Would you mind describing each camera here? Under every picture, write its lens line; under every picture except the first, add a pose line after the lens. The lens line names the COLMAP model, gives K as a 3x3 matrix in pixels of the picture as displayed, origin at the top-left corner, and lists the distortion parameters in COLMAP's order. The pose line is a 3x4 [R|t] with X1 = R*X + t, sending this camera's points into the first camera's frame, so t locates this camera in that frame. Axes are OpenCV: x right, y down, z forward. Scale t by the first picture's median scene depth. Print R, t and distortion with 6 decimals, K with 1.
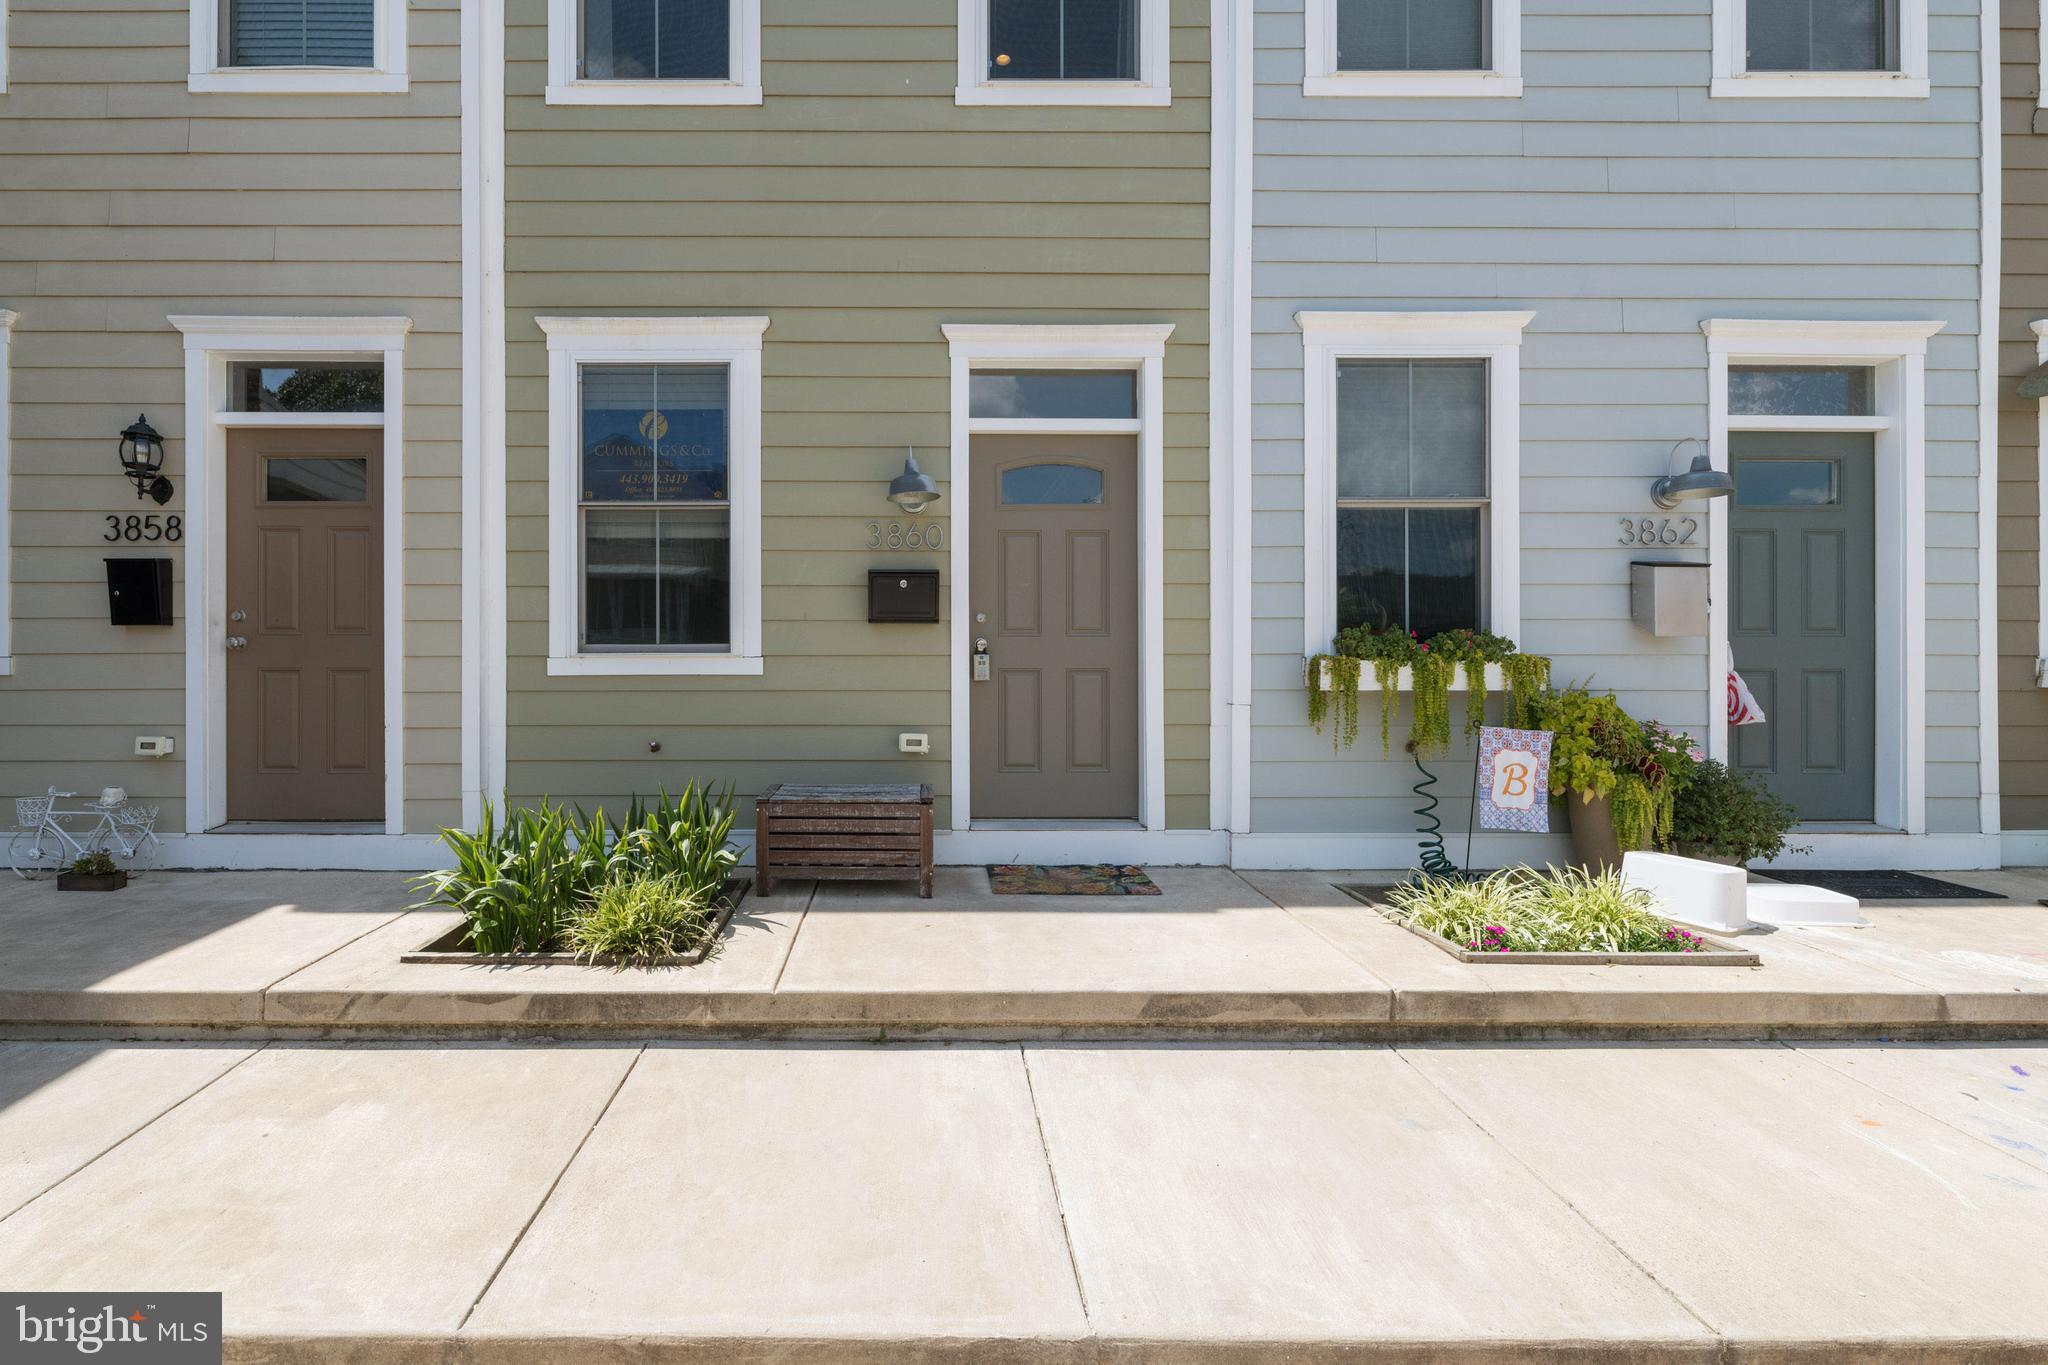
lens RADIAL K [[872.6, 0, 1029.8], [0, 872.6, 678.6], [0, 0, 1]] dist [0.003442, 0.000301]
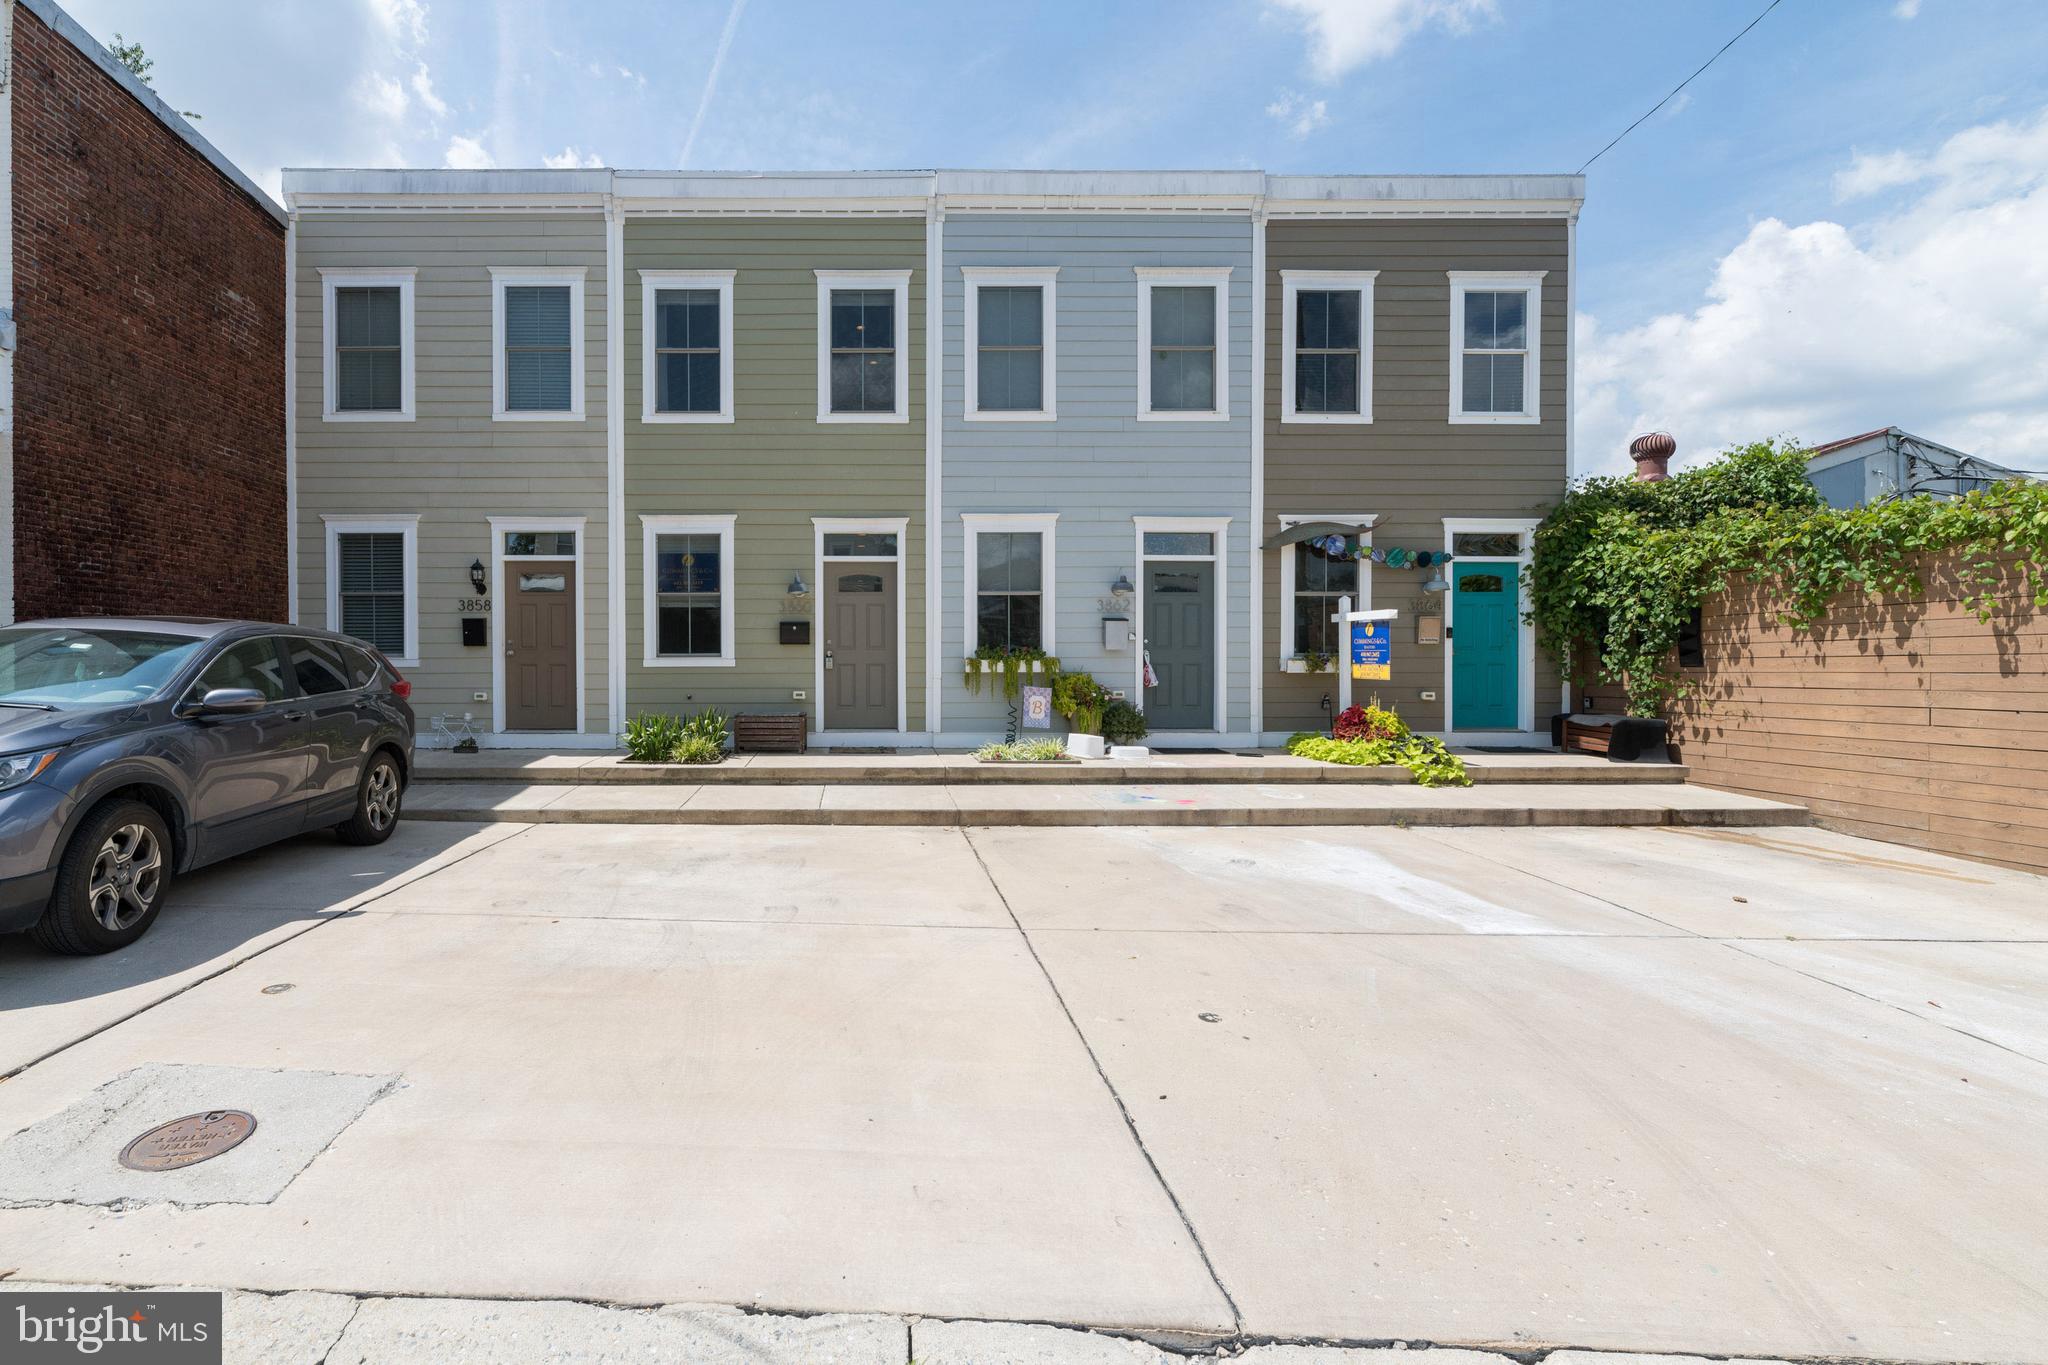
lens RADIAL K [[872.6, 0, 973.8], [0, 872.6, 682.3], [0, 0, 1]] dist [0.003442, 0.000301]
pose [[0.999994, -0.001805, 0.002907, 0.333119], [0.001795, 0.999993, 0.003362, 0.031761], [-0.002914, -0.003356, 0.999990, -1.364607]]
